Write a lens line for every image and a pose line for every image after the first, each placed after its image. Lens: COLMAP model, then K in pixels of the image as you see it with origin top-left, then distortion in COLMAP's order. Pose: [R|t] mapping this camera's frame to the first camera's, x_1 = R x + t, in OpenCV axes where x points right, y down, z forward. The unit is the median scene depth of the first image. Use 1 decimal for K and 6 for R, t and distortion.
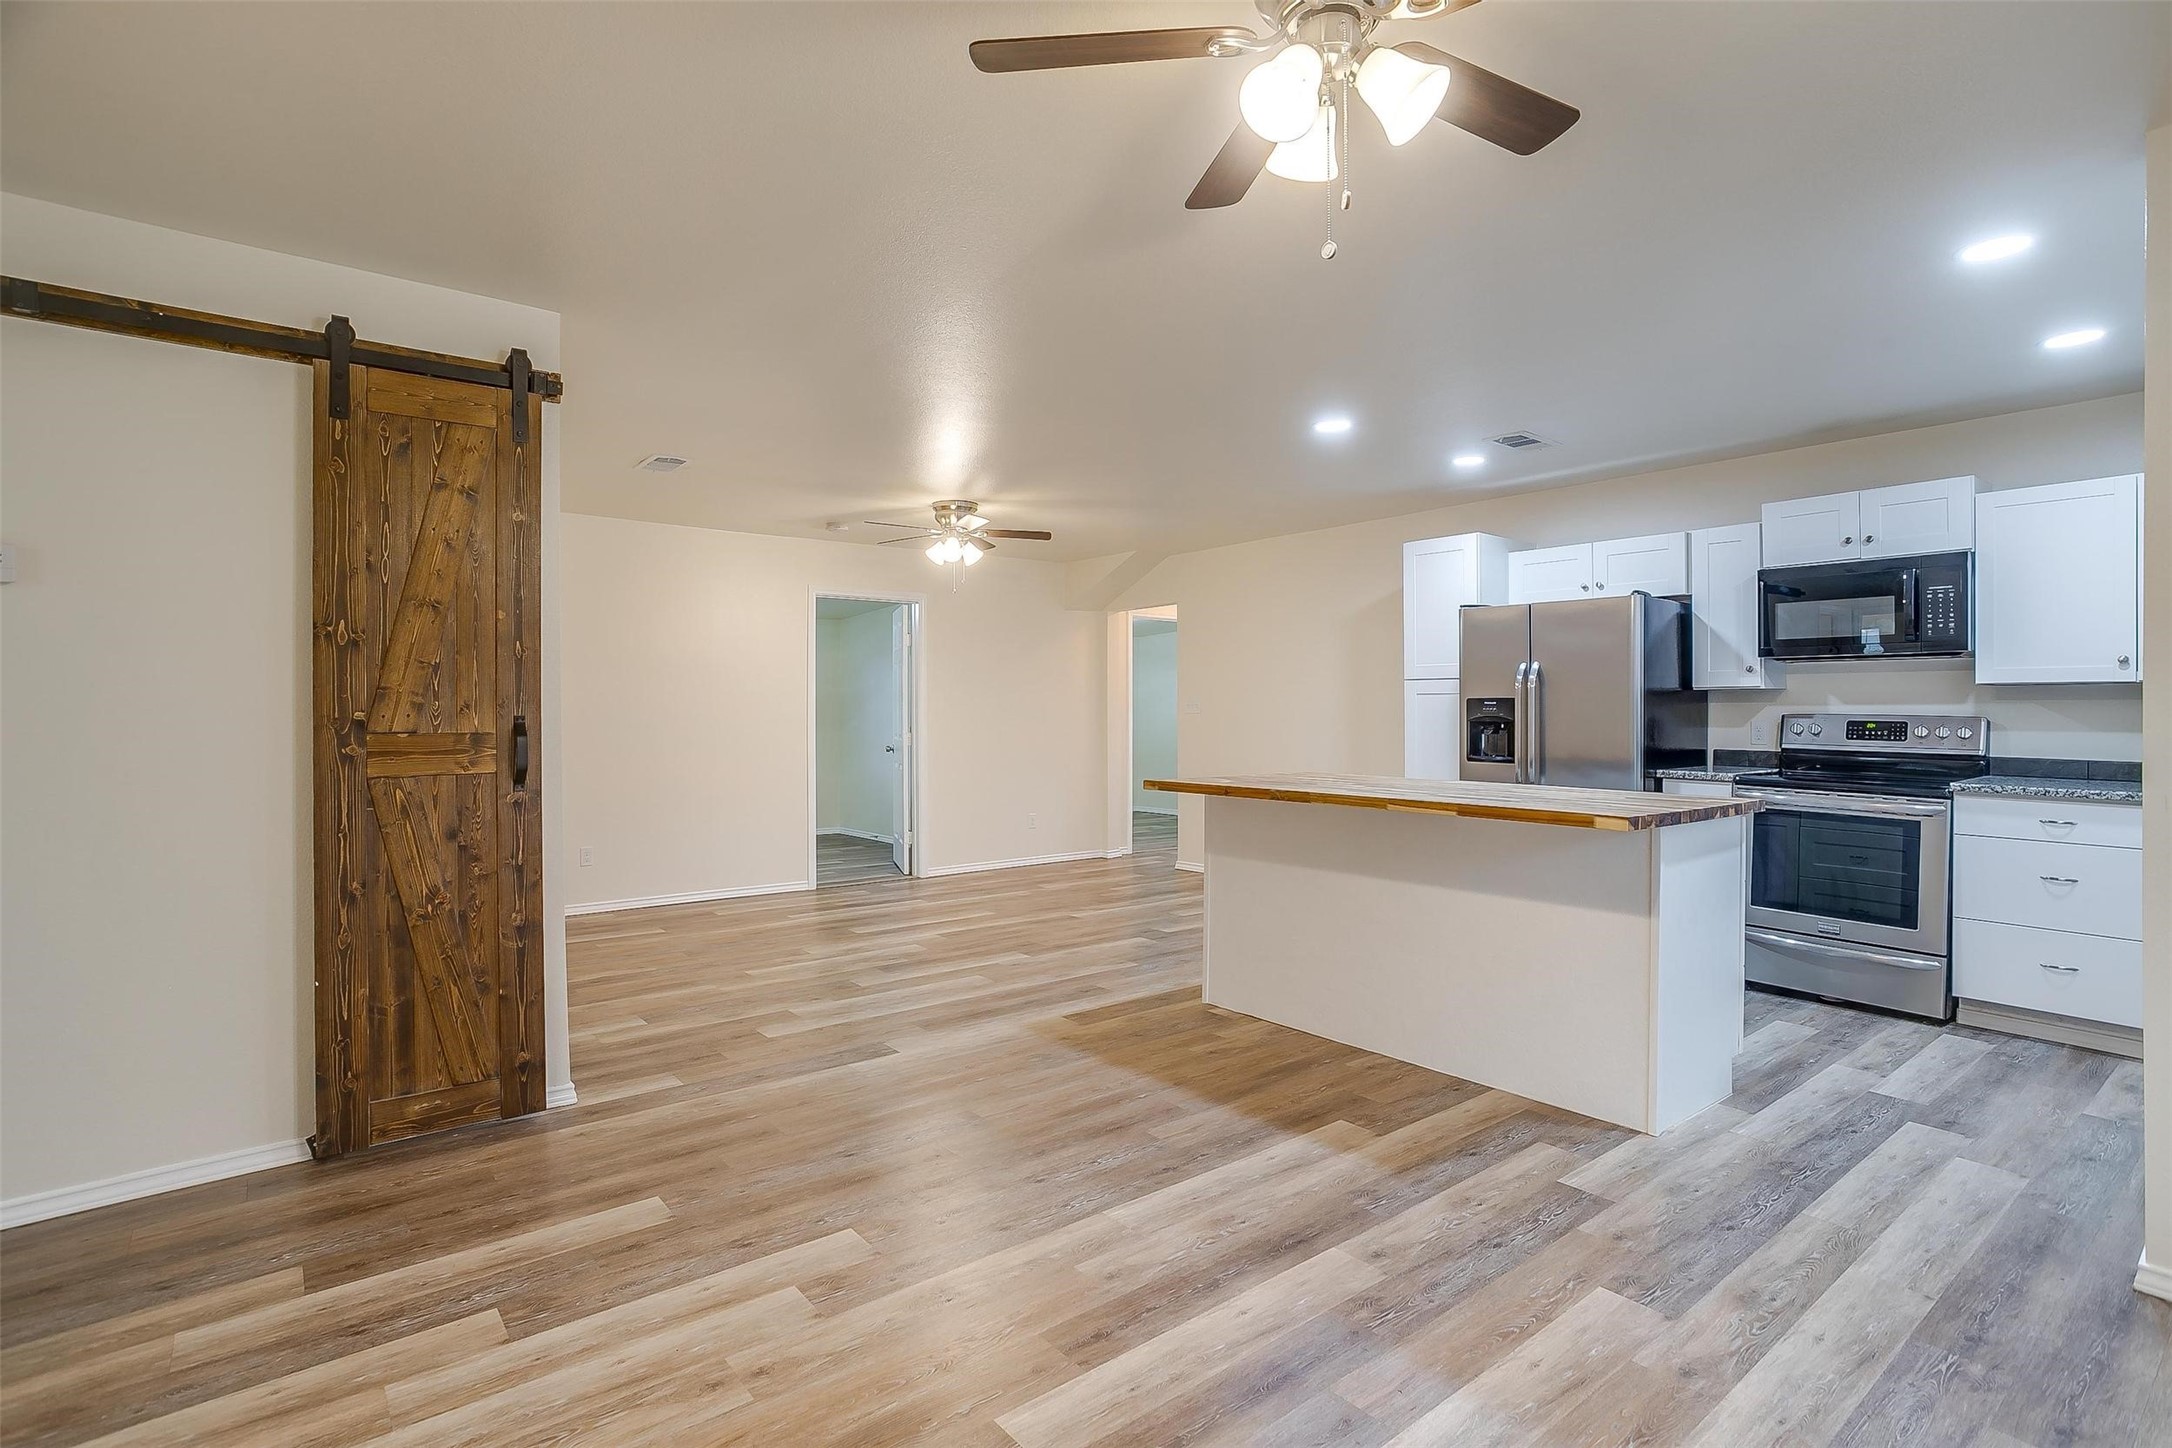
lens RADIAL K [[1065.7, 0, 1087.0], [0, 1065.7, 707.8], [0, 0, 1]] dist [-0.044117, 0.022382]
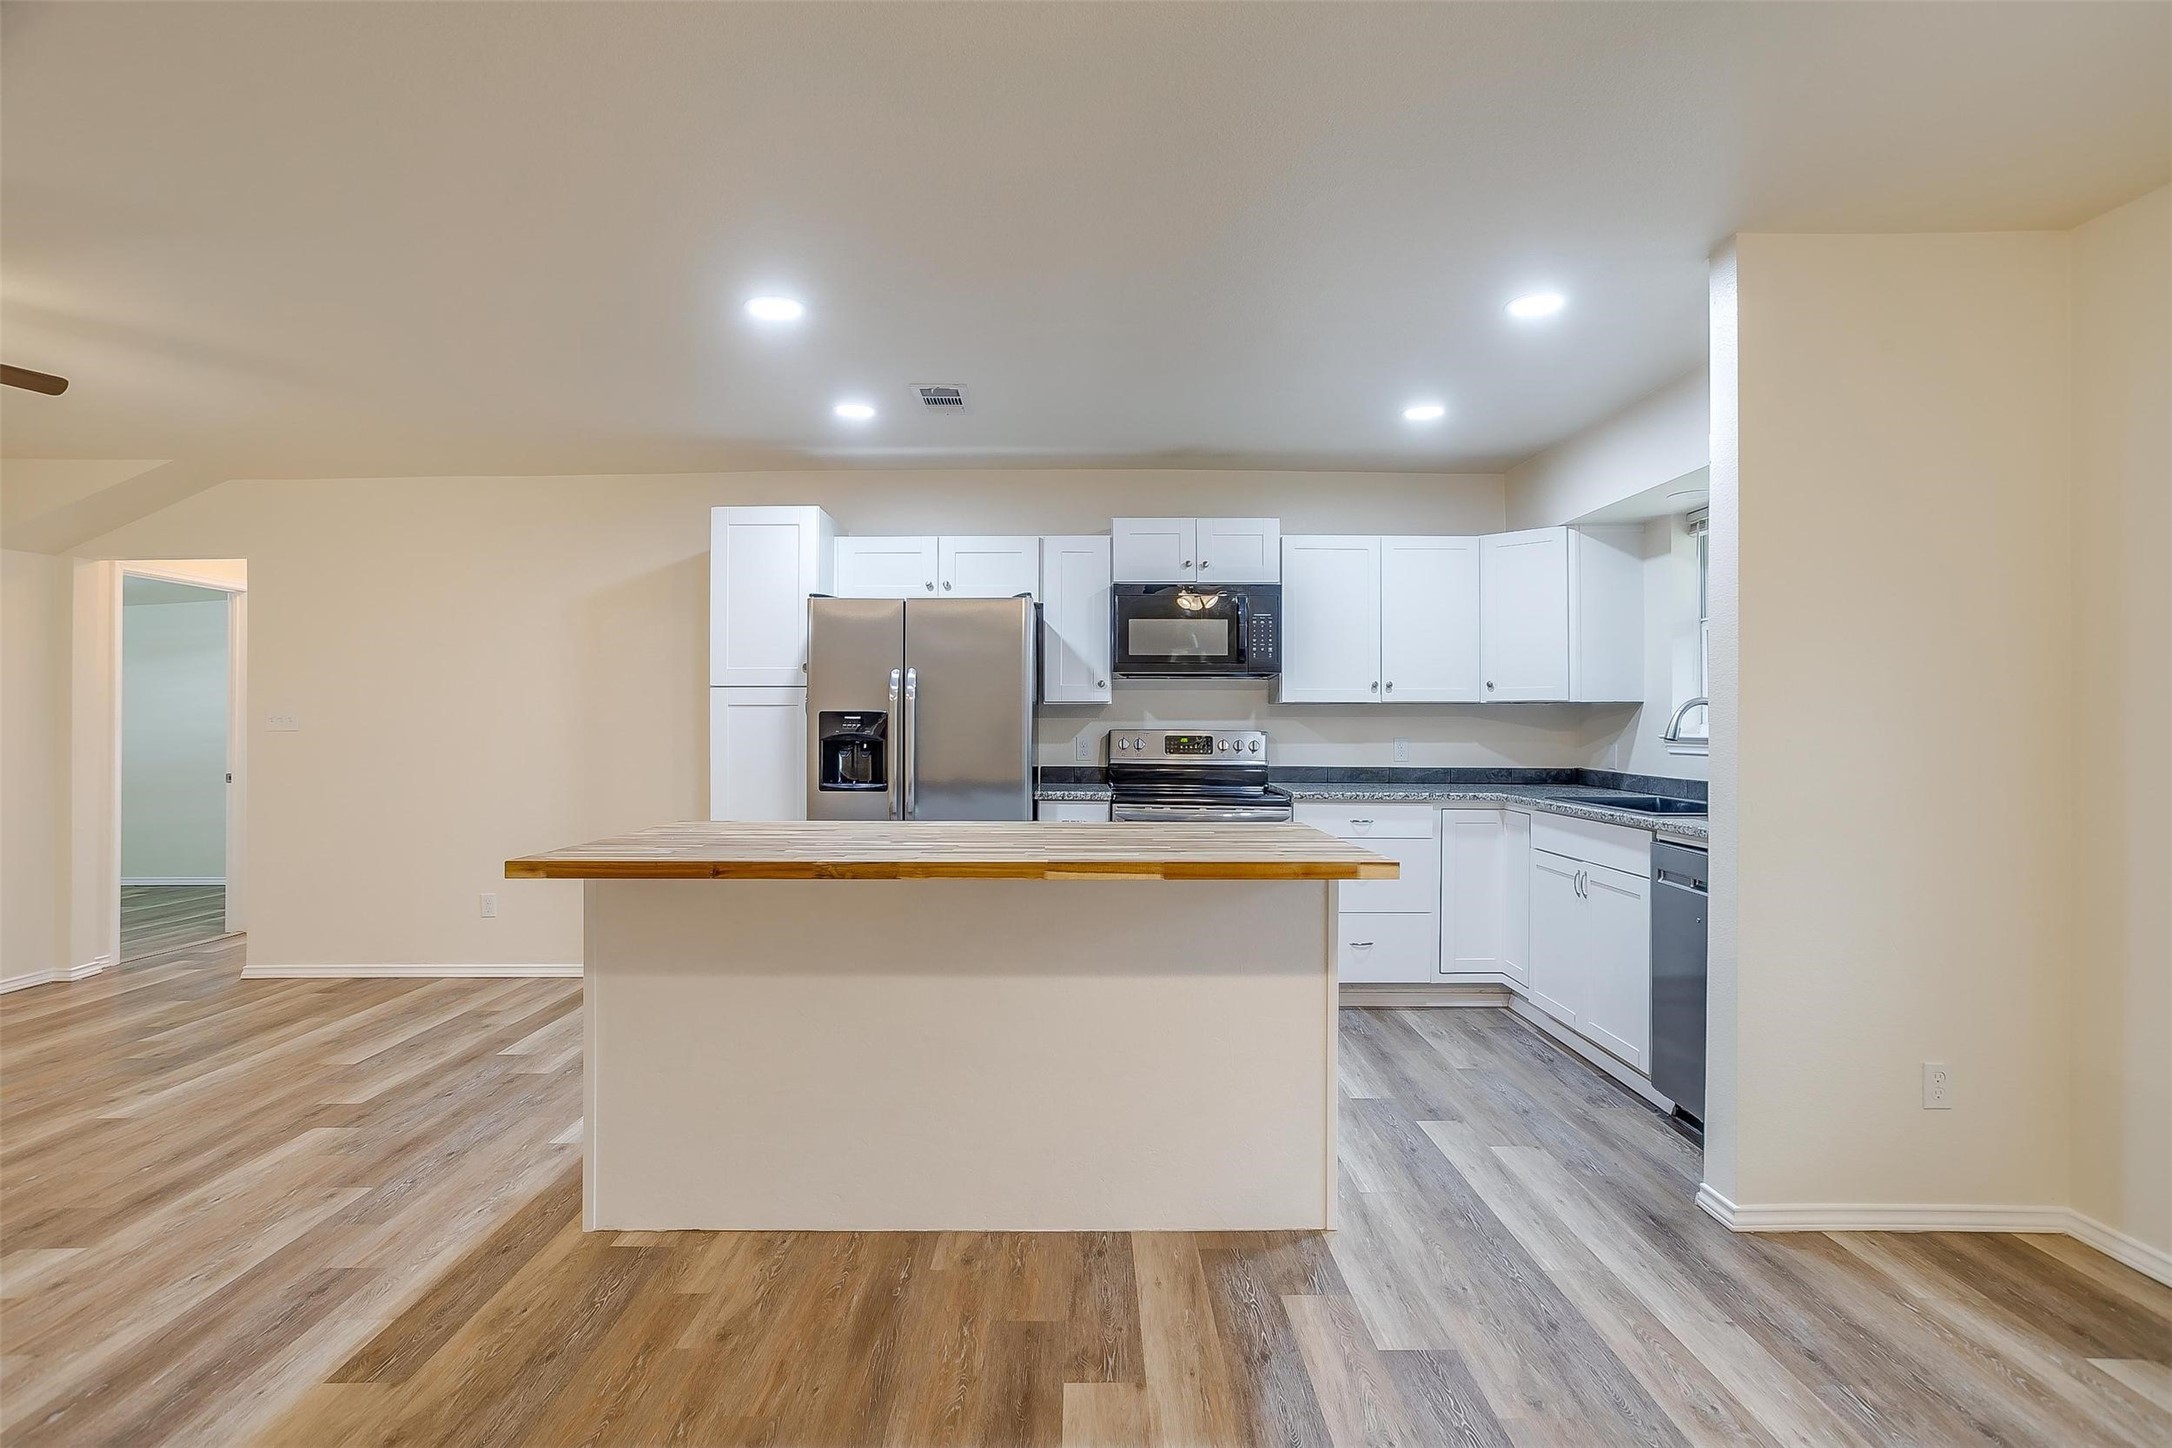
lens RADIAL K [[1065.7, 0, 1094.9], [0, 1065.7, 718.2], [0, 0, 1]] dist [-0.044117, 0.022382]
pose [[0.618322, 0.002893, 0.785920, -0.188793], [-0.000899, 0.999995, -0.002973, -0.002119], [-0.785925, 0.001132, 0.618321, 0.473608]]
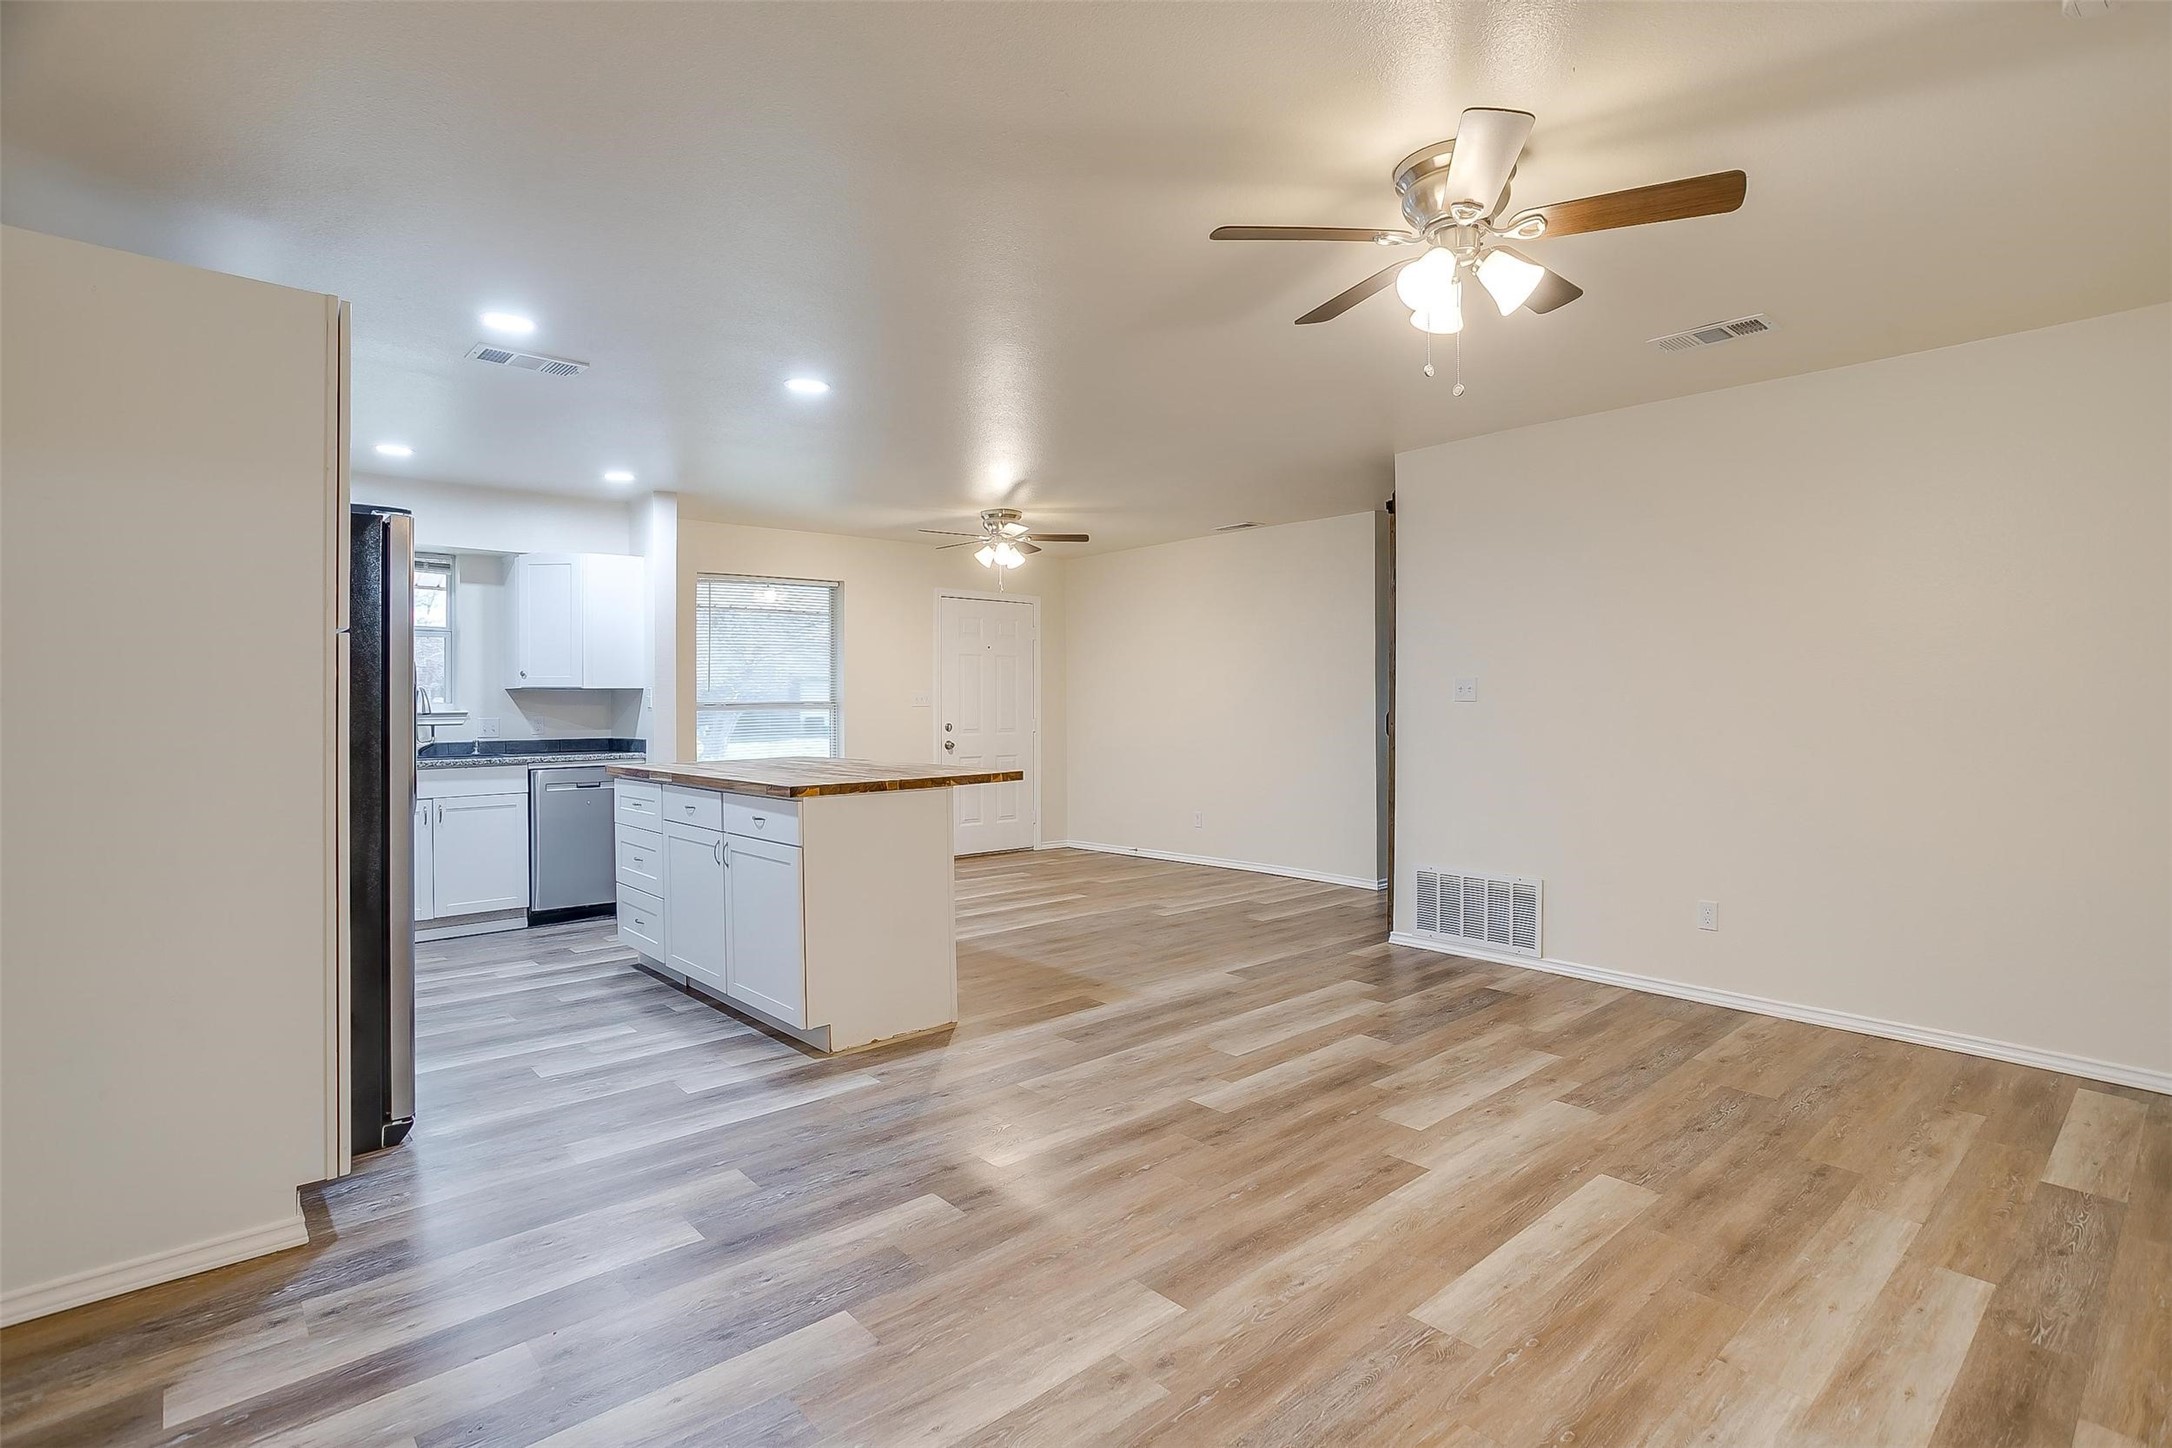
lens RADIAL K [[1065.7, 0, 1094.0], [0, 1065.7, 697.7], [0, 0, 1]] dist [-0.044117, 0.022382]
pose [[-0.998379, 0.006161, -0.056587, 0.046110], [0.006482, 0.999964, -0.005493, 0.004833], [0.056551, -0.005850, -0.998383, 2.139727]]
